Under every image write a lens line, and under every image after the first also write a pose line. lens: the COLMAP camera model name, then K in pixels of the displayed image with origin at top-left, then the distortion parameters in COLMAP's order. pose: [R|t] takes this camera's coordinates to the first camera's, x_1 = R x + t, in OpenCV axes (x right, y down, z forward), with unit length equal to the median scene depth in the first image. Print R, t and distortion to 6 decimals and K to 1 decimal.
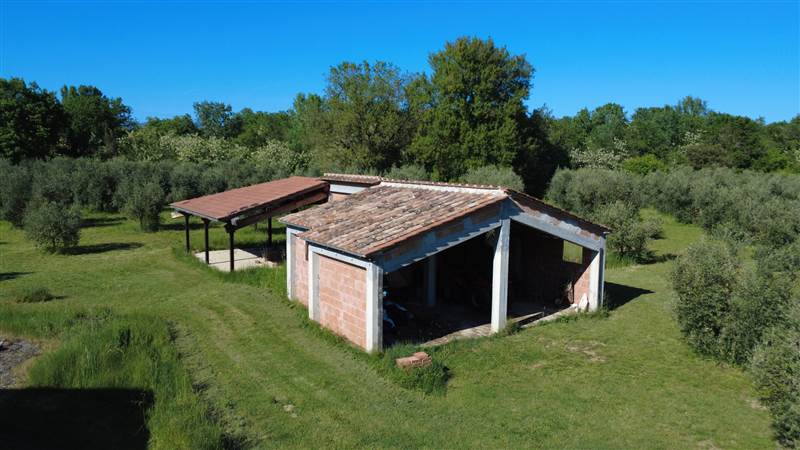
lens RADIAL K [[605.2, 0, 406.8], [0, 605.2, 223.1], [0, 0, 1]] dist [0.002889, -0.003096]
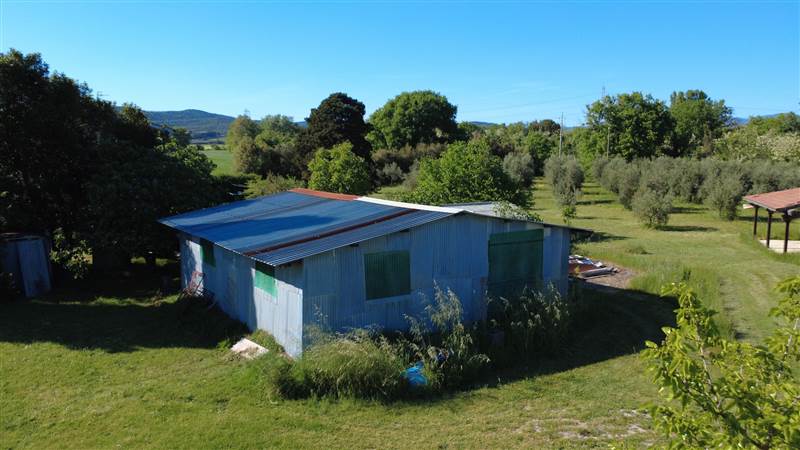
lens RADIAL K [[605.2, 0, 404.9], [0, 605.2, 226.7], [0, 0, 1]] dist [0.002889, -0.003096]
pose [[0.605983, 0.091879, -0.790154, 0.137197], [-0.084530, 0.995121, 0.050886, 0.019239], [0.790974, 0.035956, 0.610793, -0.231863]]
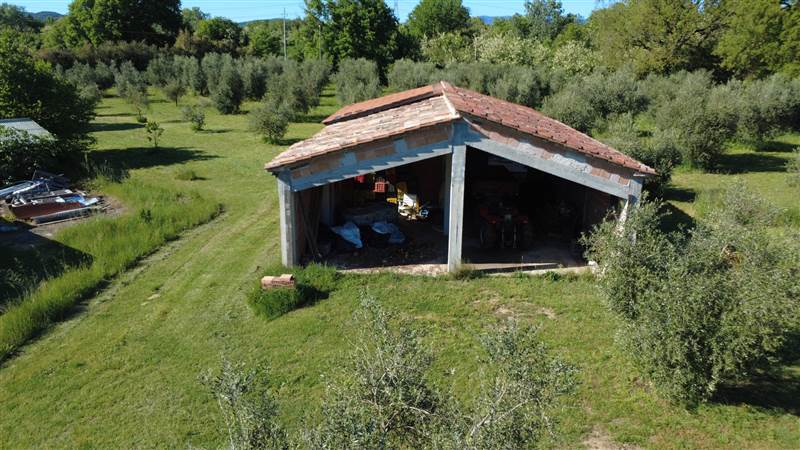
lens RADIAL K [[605.2, 0, 404.4], [0, 605.2, 227.7], [0, 0, 1]] dist [0.002889, -0.003096]
pose [[0.821763, 0.158029, -0.547478, 0.274079], [-0.065022, 0.980505, 0.185424, -0.021395], [0.566107, -0.116777, 0.816018, 0.124049]]
